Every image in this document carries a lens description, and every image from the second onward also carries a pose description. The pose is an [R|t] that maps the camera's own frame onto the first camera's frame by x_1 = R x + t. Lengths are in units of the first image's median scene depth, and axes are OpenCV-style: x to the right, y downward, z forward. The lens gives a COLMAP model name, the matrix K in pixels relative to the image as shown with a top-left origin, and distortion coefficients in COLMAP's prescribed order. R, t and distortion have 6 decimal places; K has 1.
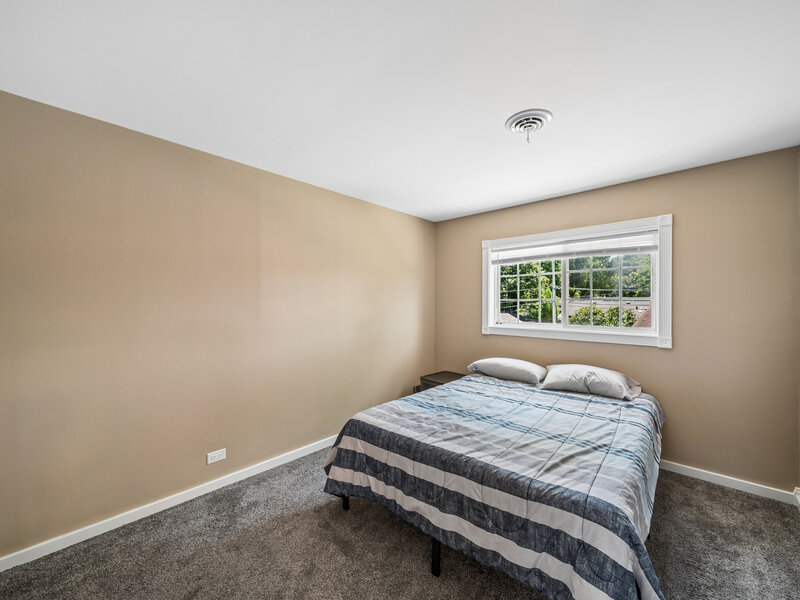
lens RADIAL K [[320.0, 0, 400.3], [0, 320.0, 304.4], [0, 0, 1]] dist [-0.001120, -0.001270]
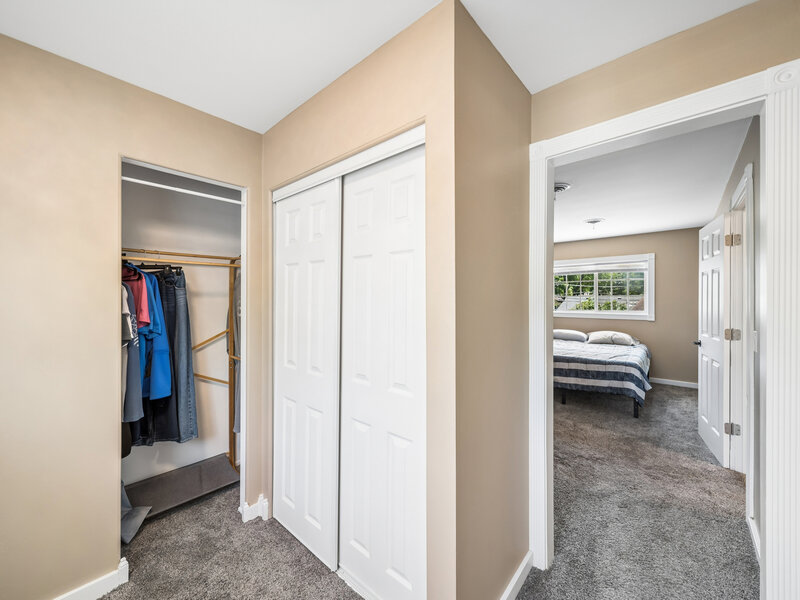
lens RADIAL K [[320.0, 0, 398.2], [0, 320.0, 297.1], [0, 0, 1]] dist [-0.001120, -0.001270]
pose [[0.999869, -0.003689, 0.015731, -0.717428], [0.003724, 0.999991, -0.002188, -0.011300], [-0.015723, 0.002247, 0.999874, -0.888425]]
